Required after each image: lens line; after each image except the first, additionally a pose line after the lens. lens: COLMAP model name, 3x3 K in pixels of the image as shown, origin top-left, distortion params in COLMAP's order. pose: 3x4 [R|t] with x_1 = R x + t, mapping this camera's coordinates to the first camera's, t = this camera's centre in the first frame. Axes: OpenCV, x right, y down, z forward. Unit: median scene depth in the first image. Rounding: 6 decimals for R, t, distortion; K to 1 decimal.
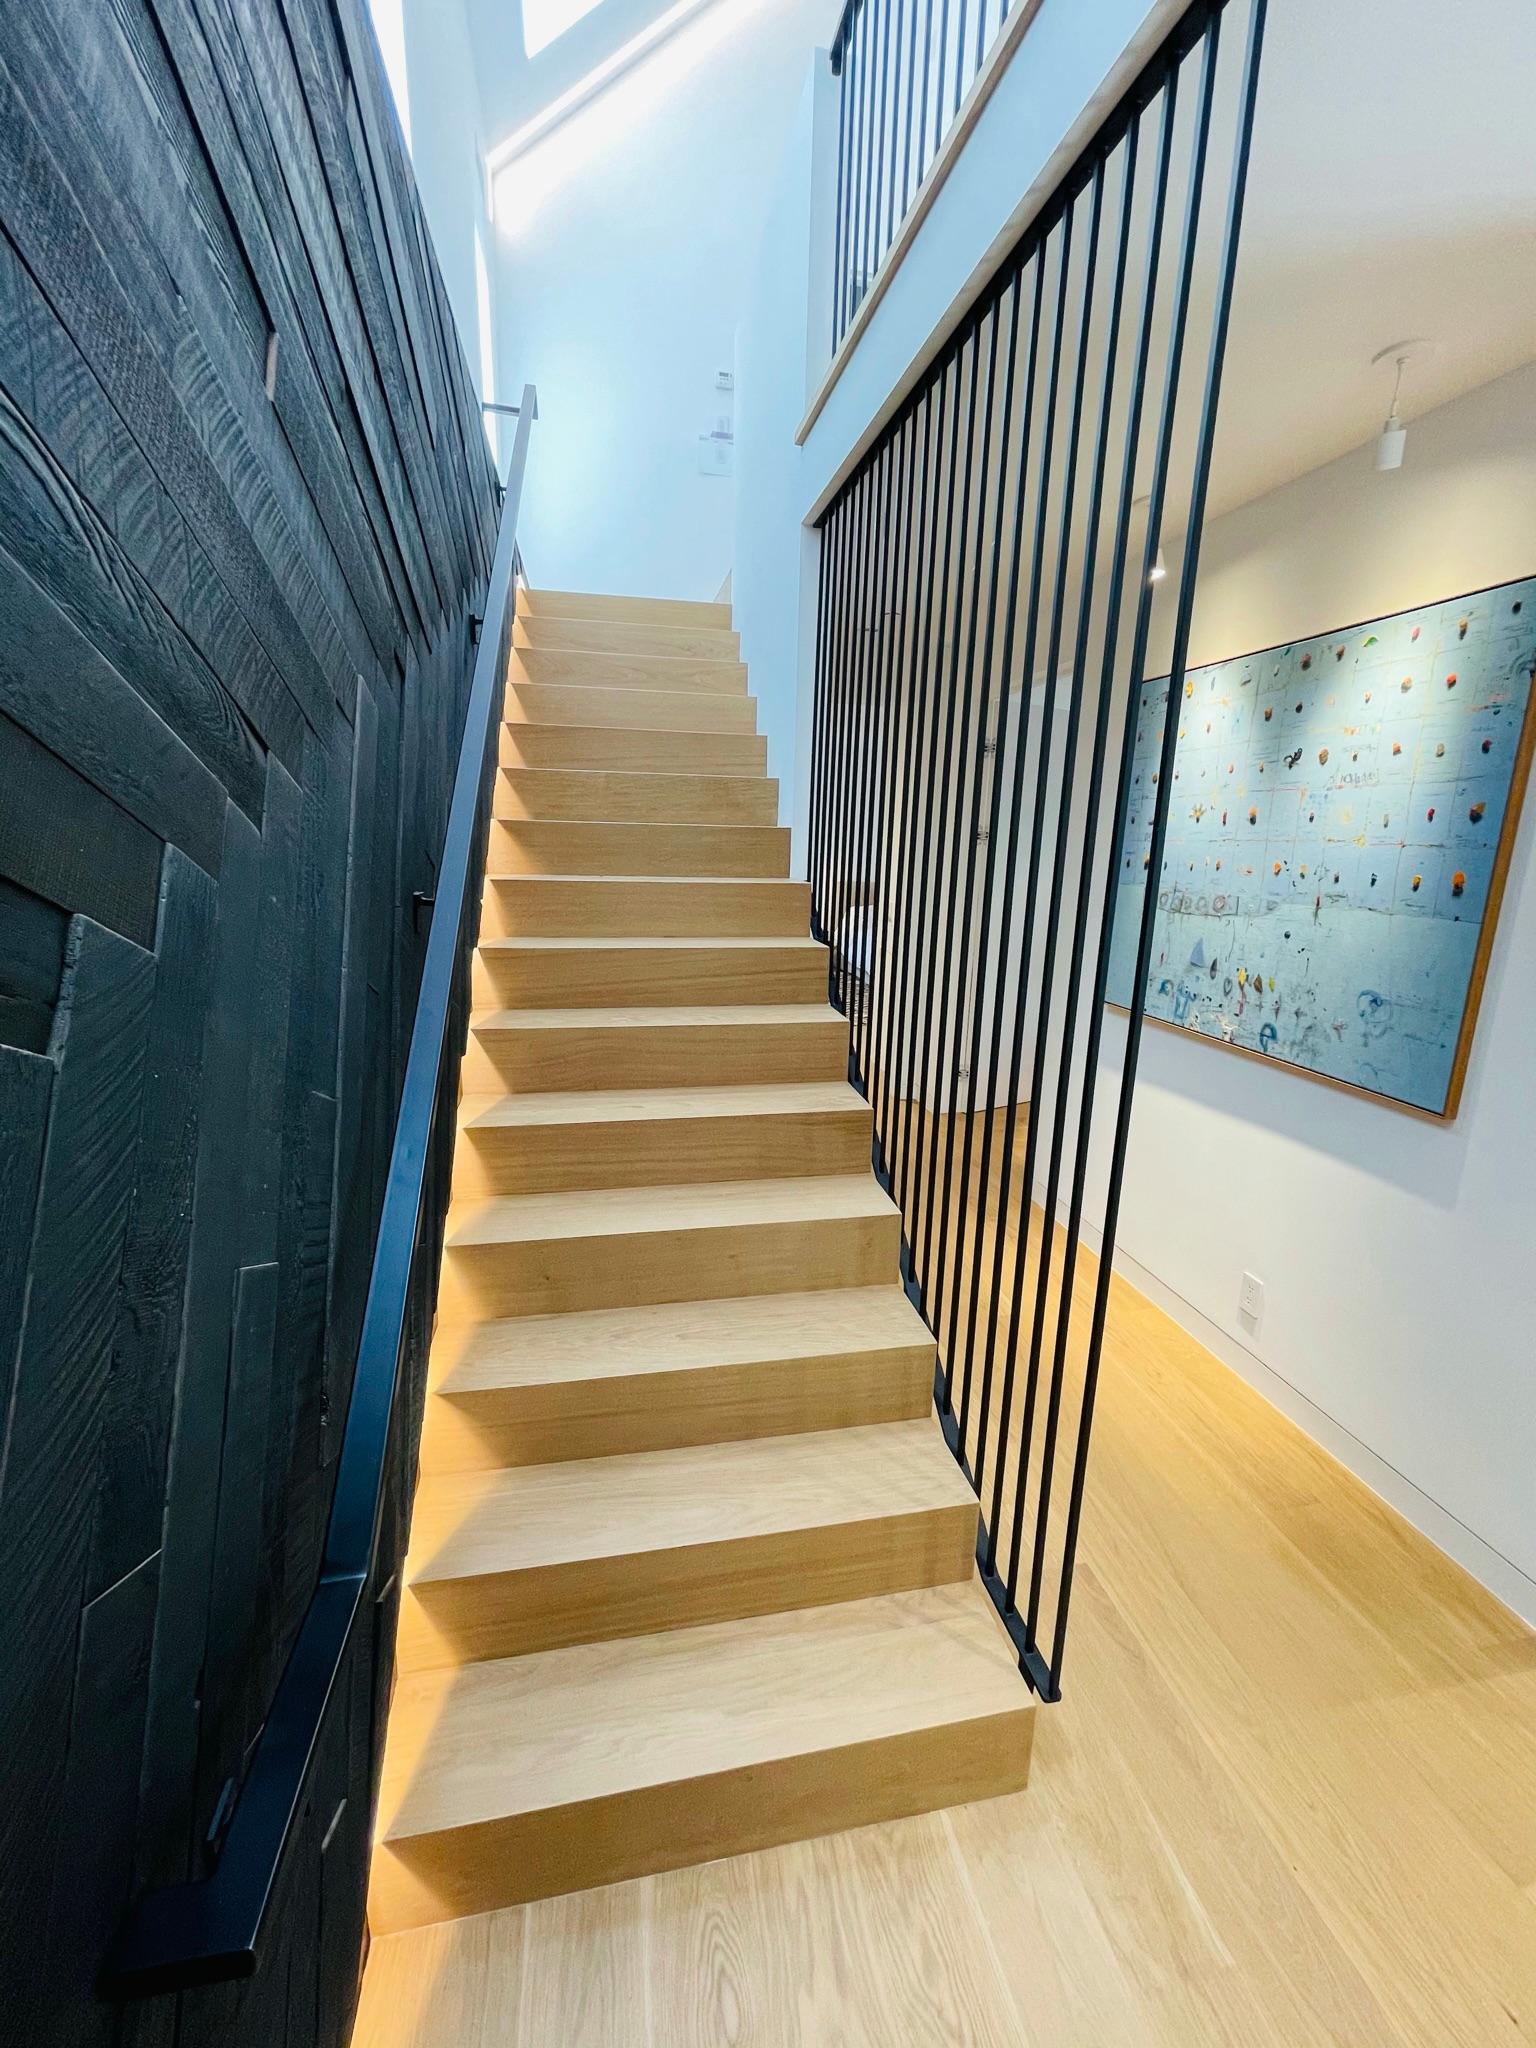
lens RADIAL K [[830.7, 0, 765.5], [0, 830.7, 1007.2], [0, 0, 1]] dist [0.002577, 0.001610]
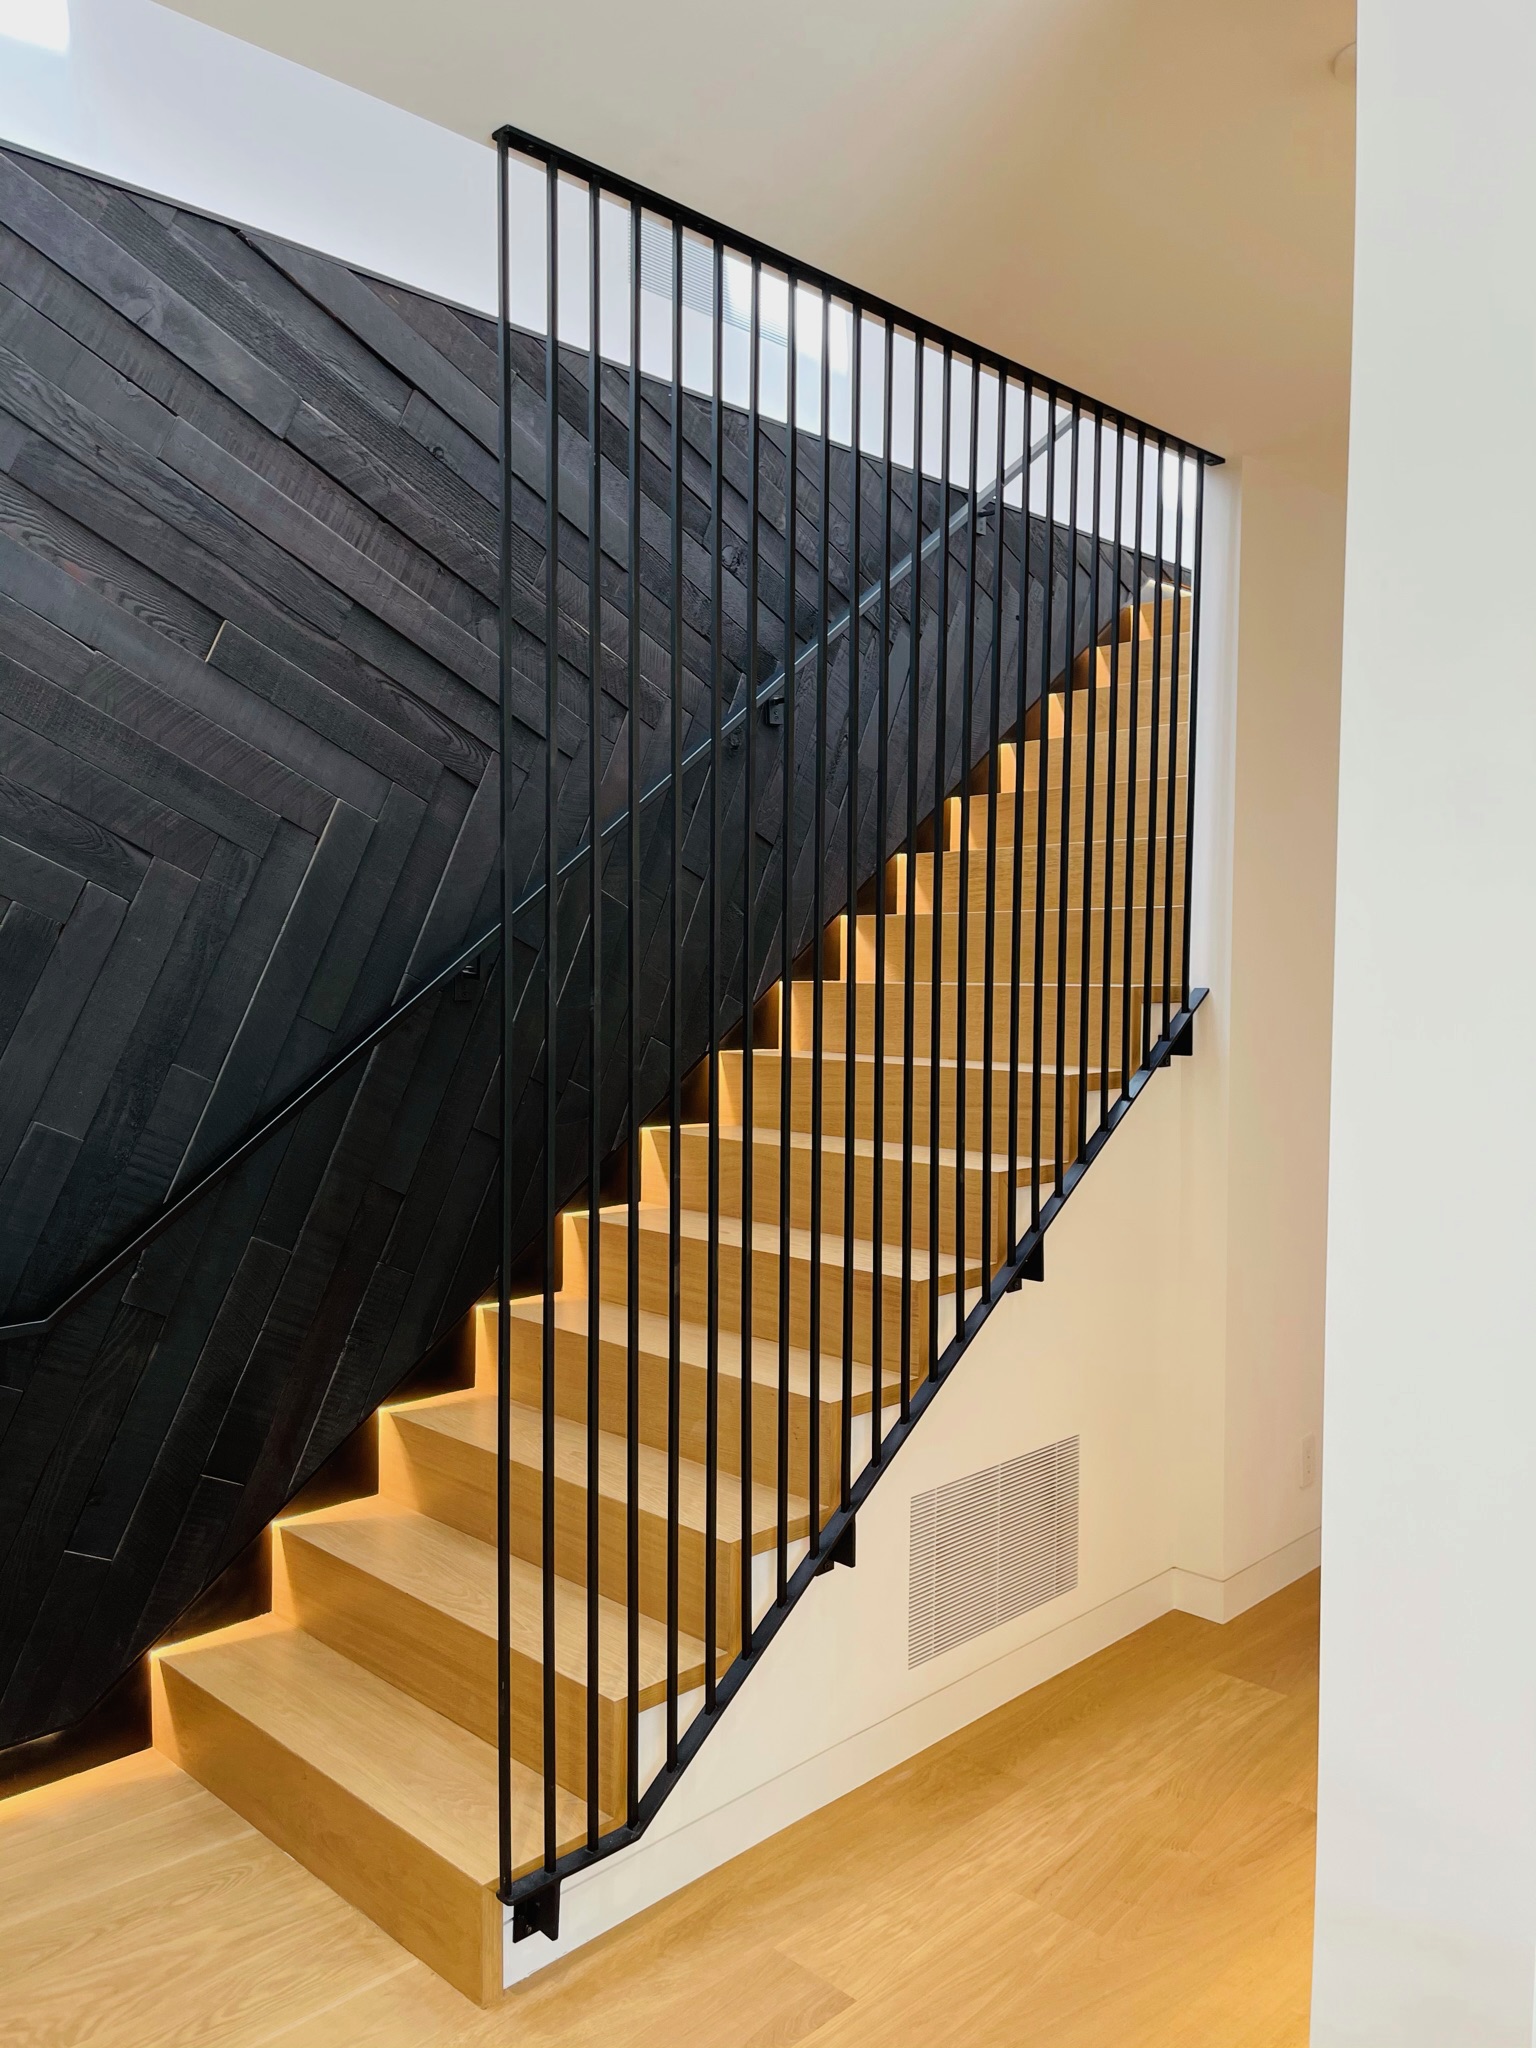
lens RADIAL K [[1564.5, 0, 768.4], [0, 1564.5, 1033.8], [0, 0, 1]] dist [0.043550, -0.004544]
pose [[0.575644, 0.043721, -0.816531, 1.278960], [-0.182985, 0.980133, -0.076521, 0.033615], [0.796963, 0.193461, 0.572208, 0.091326]]
